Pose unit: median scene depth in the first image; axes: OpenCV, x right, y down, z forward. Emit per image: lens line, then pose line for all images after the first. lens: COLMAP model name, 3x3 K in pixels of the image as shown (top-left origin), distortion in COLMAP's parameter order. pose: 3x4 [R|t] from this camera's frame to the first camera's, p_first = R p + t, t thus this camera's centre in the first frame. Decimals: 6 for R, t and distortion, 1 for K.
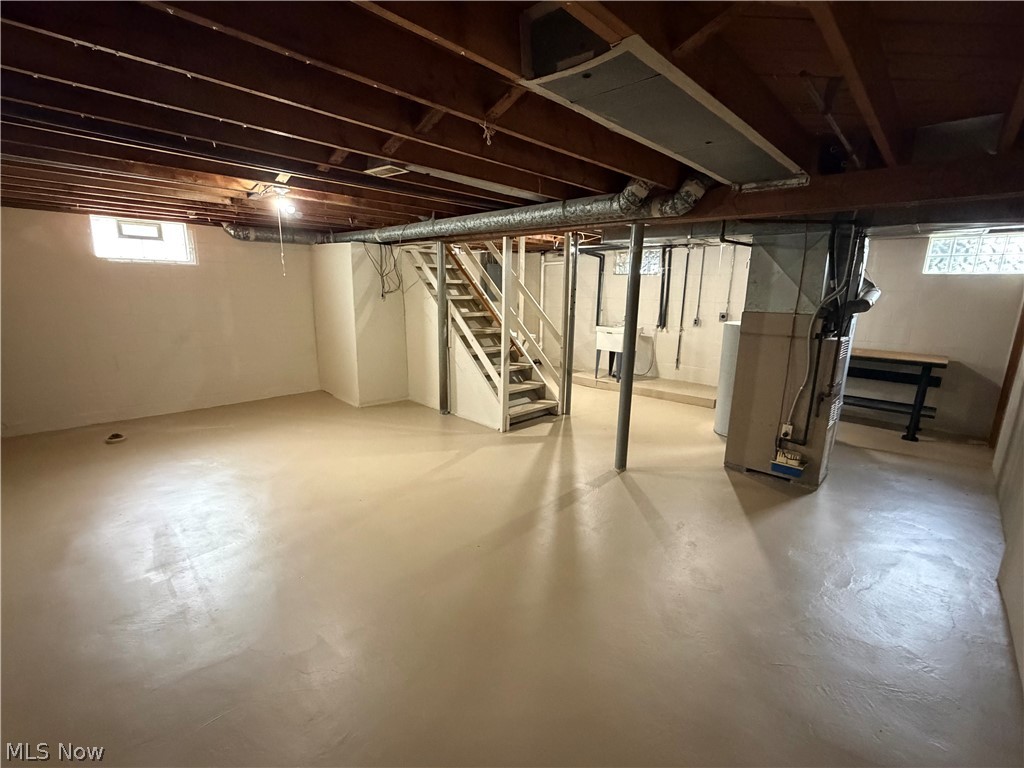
lens RADIAL K [[453.1, 0, 512.9], [0, 453.1, 384.5], [0, 0, 1]] dist [0.000829, 0.000205]
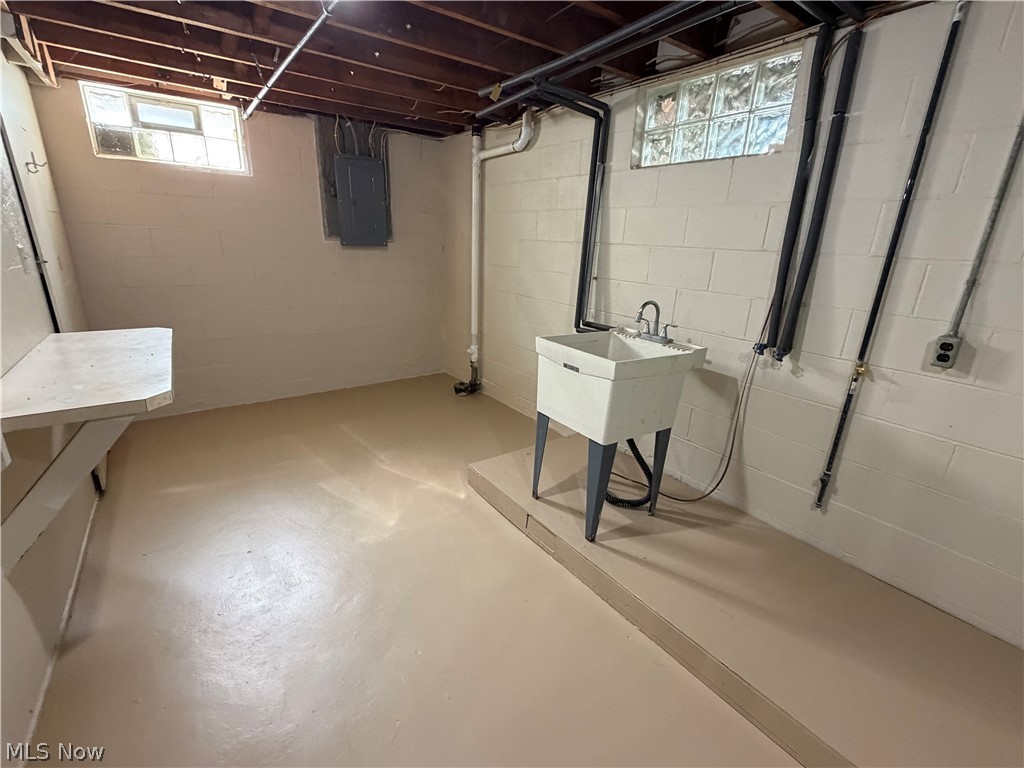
lens RADIAL K [[453.1, 0, 511.1], [0, 453.1, 385.6], [0, 0, 1]] dist [0.000829, 0.000205]
pose [[0.980737, 0.078460, -0.178885, 0.220480], [-0.061082, 0.993043, 0.100672, -0.123491], [0.185539, -0.087806, 0.978706, 0.695466]]
